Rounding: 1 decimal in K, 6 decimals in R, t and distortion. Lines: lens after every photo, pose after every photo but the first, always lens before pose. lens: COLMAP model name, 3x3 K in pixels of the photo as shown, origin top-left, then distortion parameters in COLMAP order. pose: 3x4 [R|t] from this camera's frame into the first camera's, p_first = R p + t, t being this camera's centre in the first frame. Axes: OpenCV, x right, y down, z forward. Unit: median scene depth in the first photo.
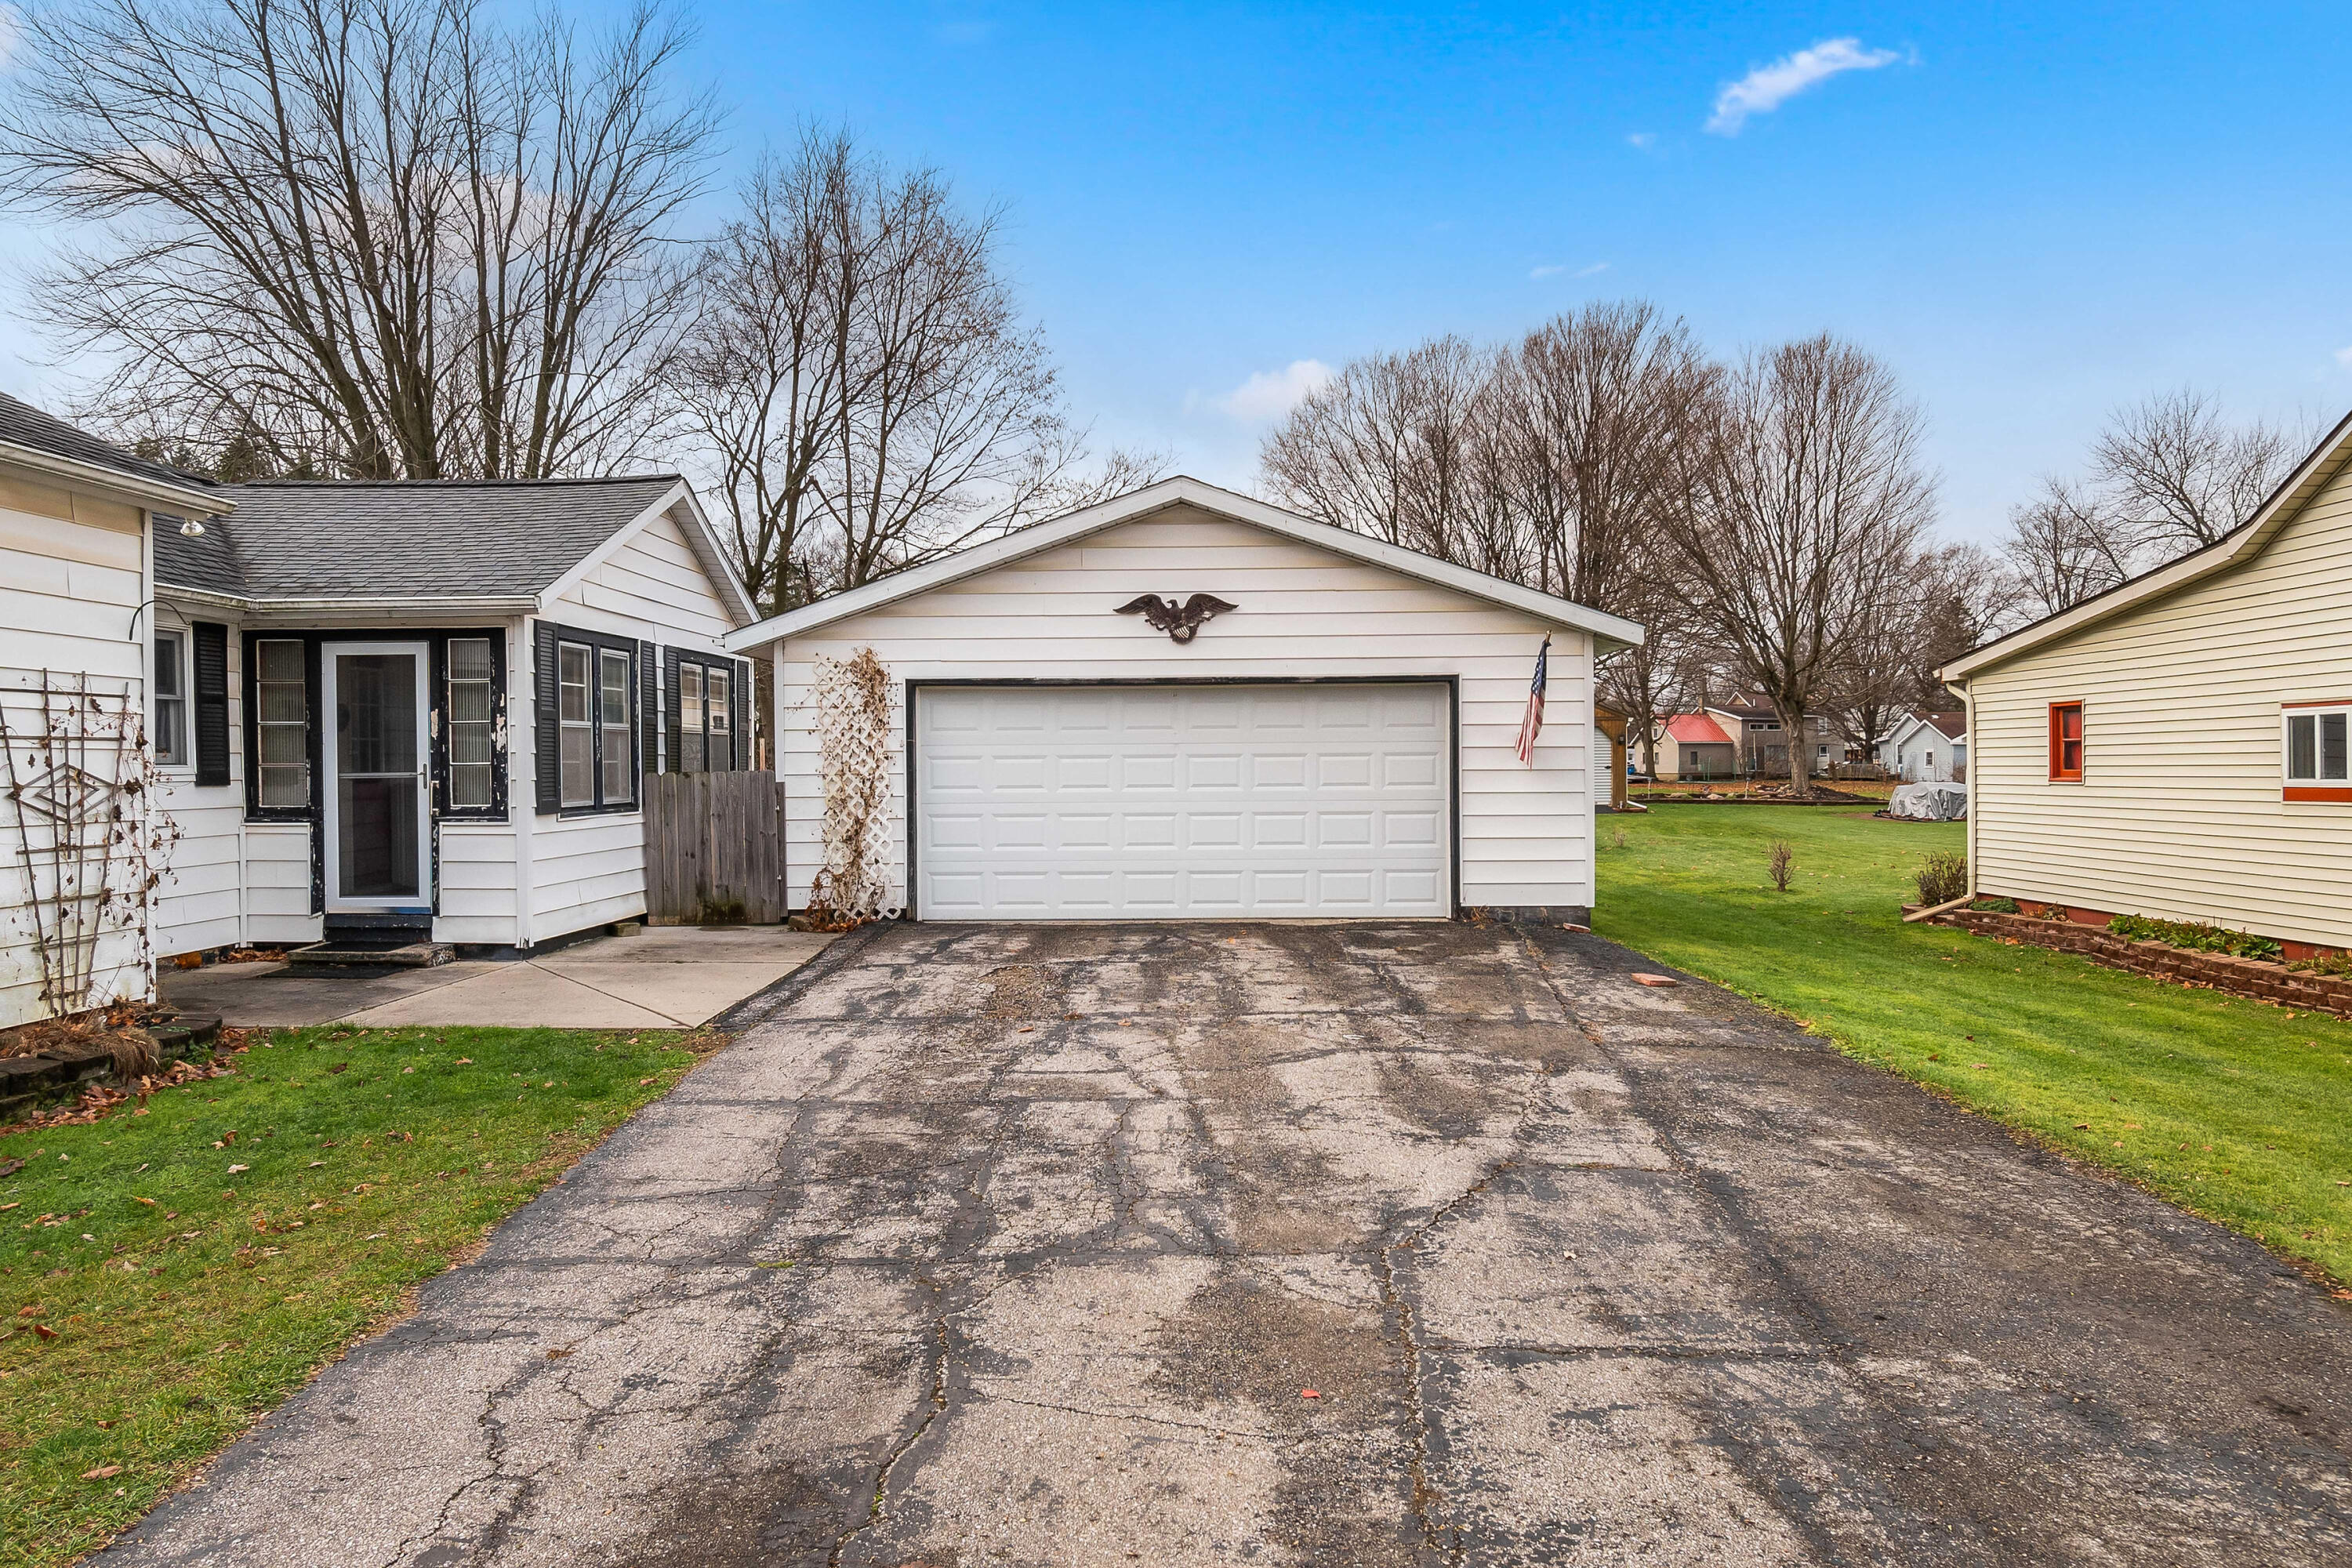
lens RADIAL K [[1601.7, 0, 1169.1], [0, 1601.7, 785.5], [0, 0, 1]] dist [-0.005514, 0.001310]
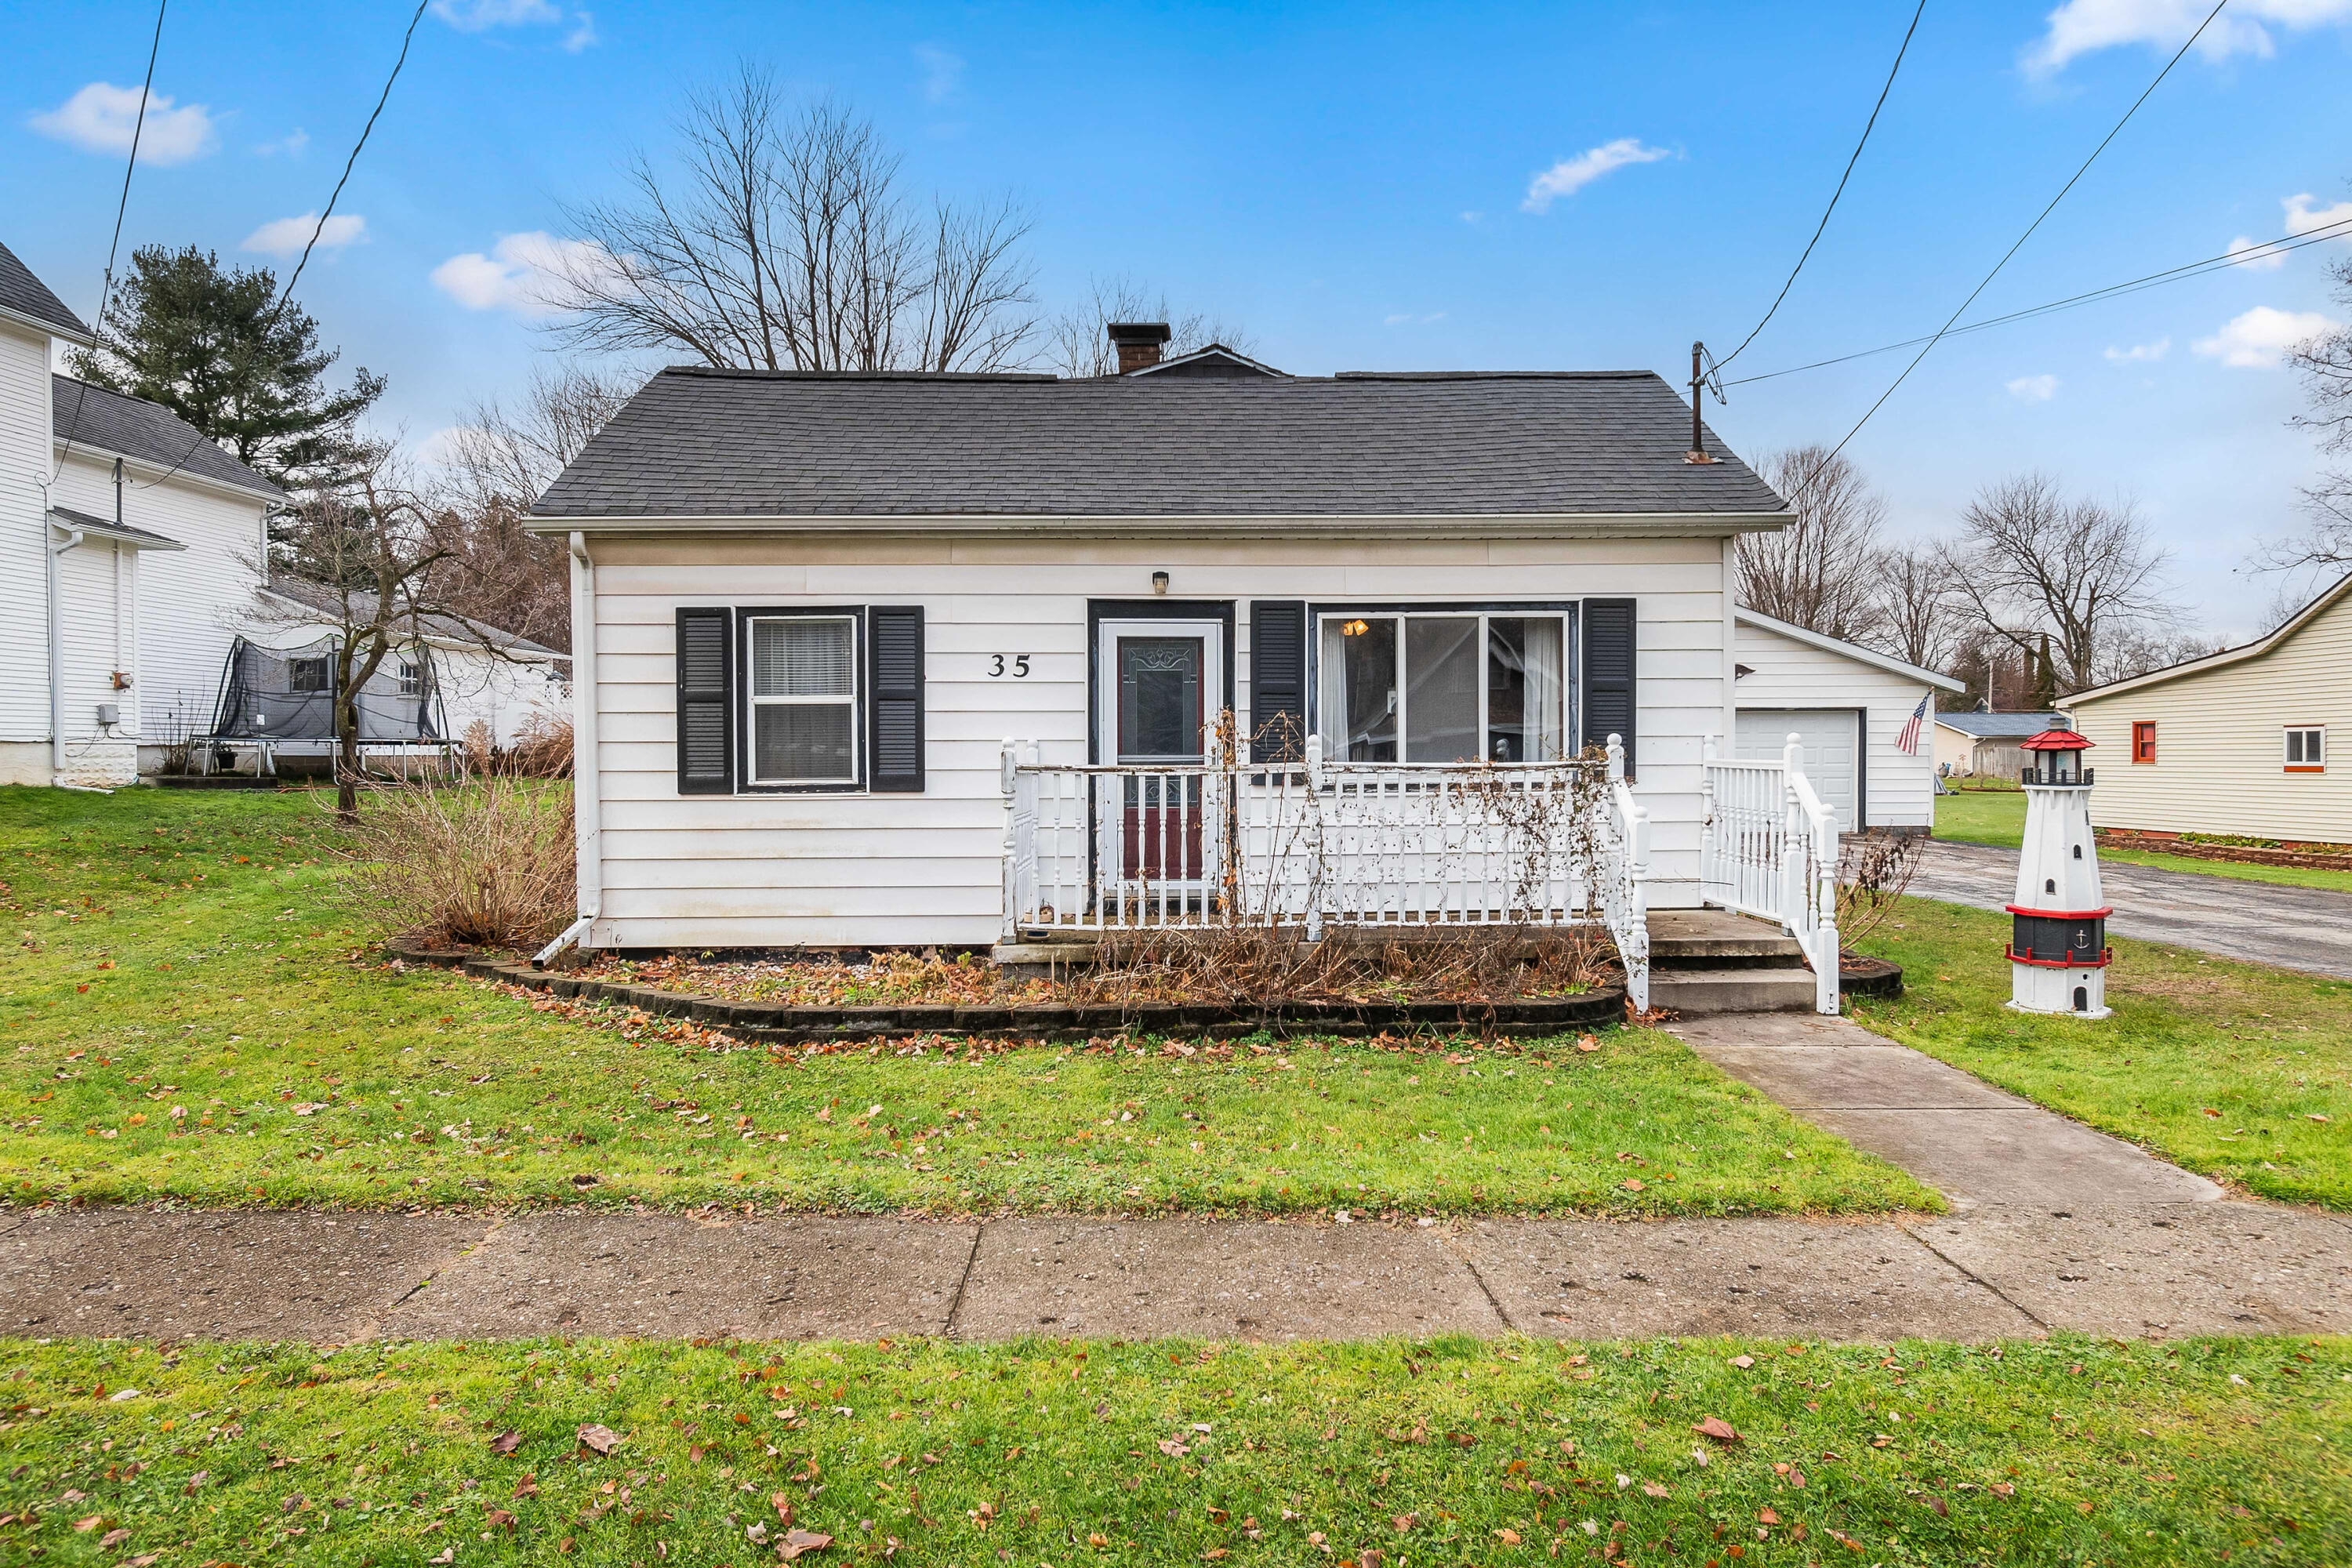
lens RADIAL K [[1403.5, 0, 1176.7], [0, 1403.5, 790.1], [0, 0, 1]] dist [-0.003673, 0.000781]
pose [[0.998284, 0.002348, 0.058516, -0.714701], [-0.003130, 0.999907, 0.013267, 0.011032], [-0.058480, -0.013427, 0.998198, -0.618385]]
